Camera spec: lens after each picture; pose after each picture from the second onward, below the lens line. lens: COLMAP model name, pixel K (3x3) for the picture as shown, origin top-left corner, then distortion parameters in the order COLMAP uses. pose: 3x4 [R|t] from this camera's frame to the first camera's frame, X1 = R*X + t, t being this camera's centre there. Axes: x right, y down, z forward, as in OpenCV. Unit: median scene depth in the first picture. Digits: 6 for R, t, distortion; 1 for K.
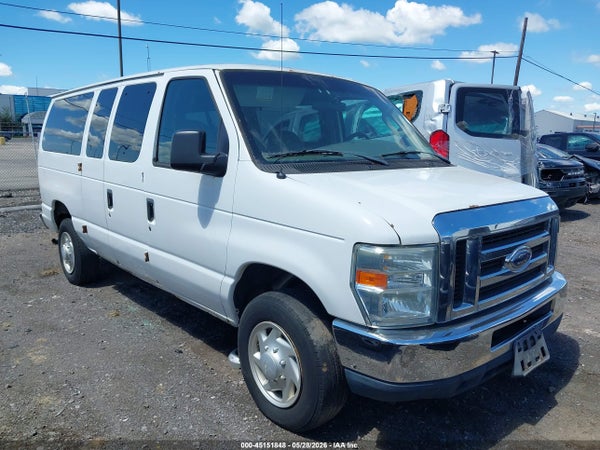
lens RADIAL K [[490.1, 0, 297.9], [0, 490.1, 226.3], [0, 0, 1]] dist [0.066086, -0.038090]
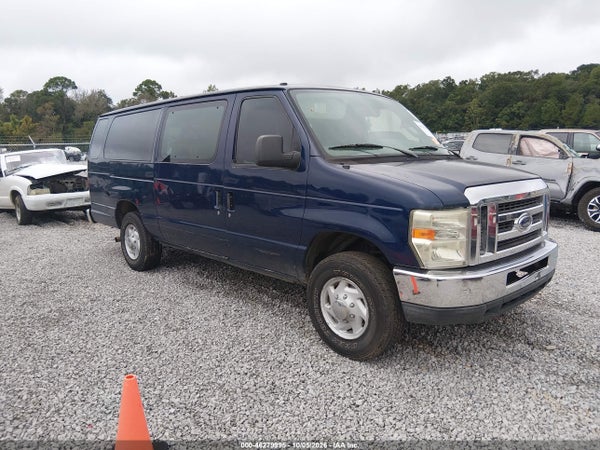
lens RADIAL K [[490.1, 0, 292.2], [0, 490.1, 226.8], [0, 0, 1]] dist [0.066086, -0.038090]
pose [[0.999250, -0.035237, 0.016077, -0.213384], [0.035402, 0.999322, -0.010141, 0.072446], [-0.015709, 0.010703, 0.999819, -0.355712]]
